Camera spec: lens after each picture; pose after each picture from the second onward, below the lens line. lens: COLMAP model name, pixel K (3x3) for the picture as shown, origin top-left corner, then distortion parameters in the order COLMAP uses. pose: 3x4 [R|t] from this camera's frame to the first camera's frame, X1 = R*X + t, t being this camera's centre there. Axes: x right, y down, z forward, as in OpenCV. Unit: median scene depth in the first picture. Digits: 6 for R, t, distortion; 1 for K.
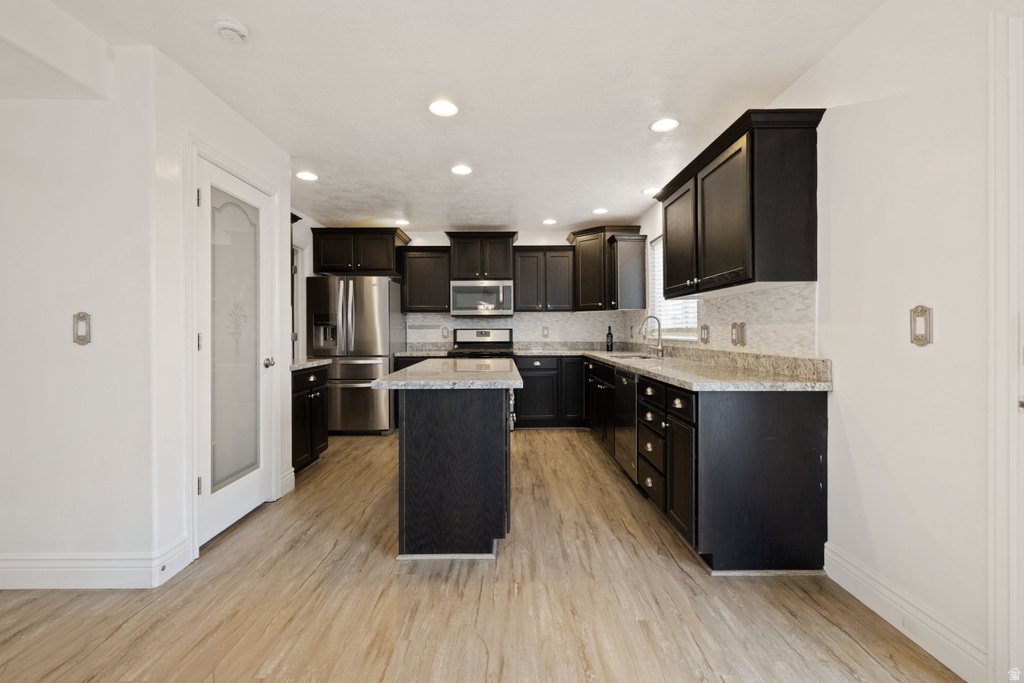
lens RADIAL K [[434.0, 0, 513.9], [0, 434.0, 333.2], [0, 0, 1]] dist [0.003851, 0.000021]
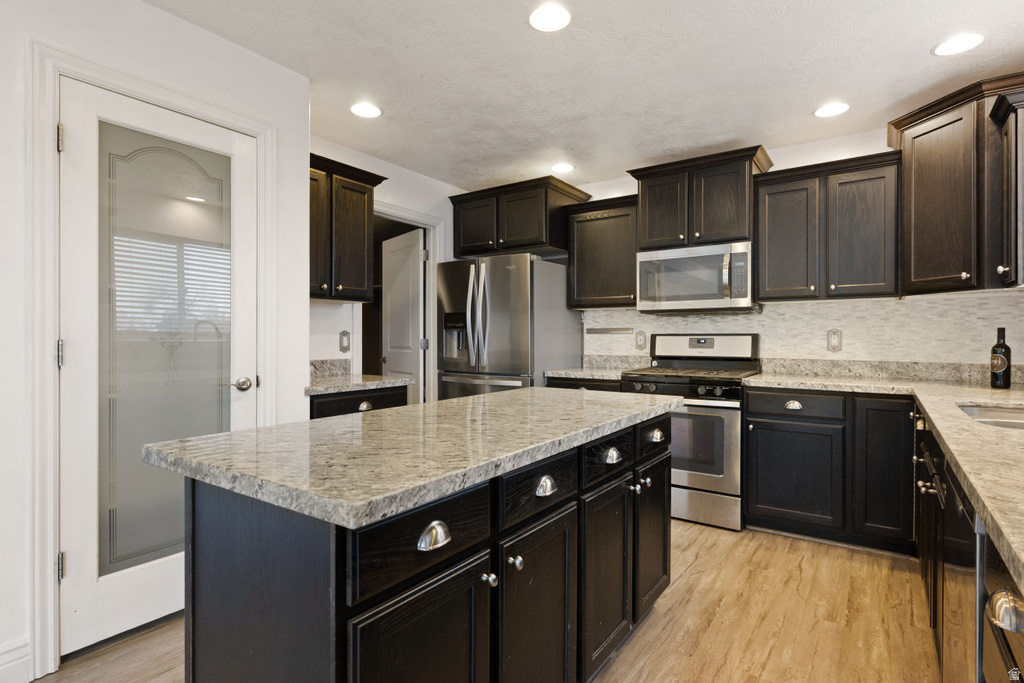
lens RADIAL K [[523.9, 0, 511.5], [0, 523.9, 340.6], [0, 0, 1]] dist [-0.001398, 0.000746]
pose [[0.809059, 0.009208, -0.587655, 0.135663], [-0.007312, 0.999958, 0.005601, -0.003531], [0.587682, -0.000235, 0.809092, 0.321488]]
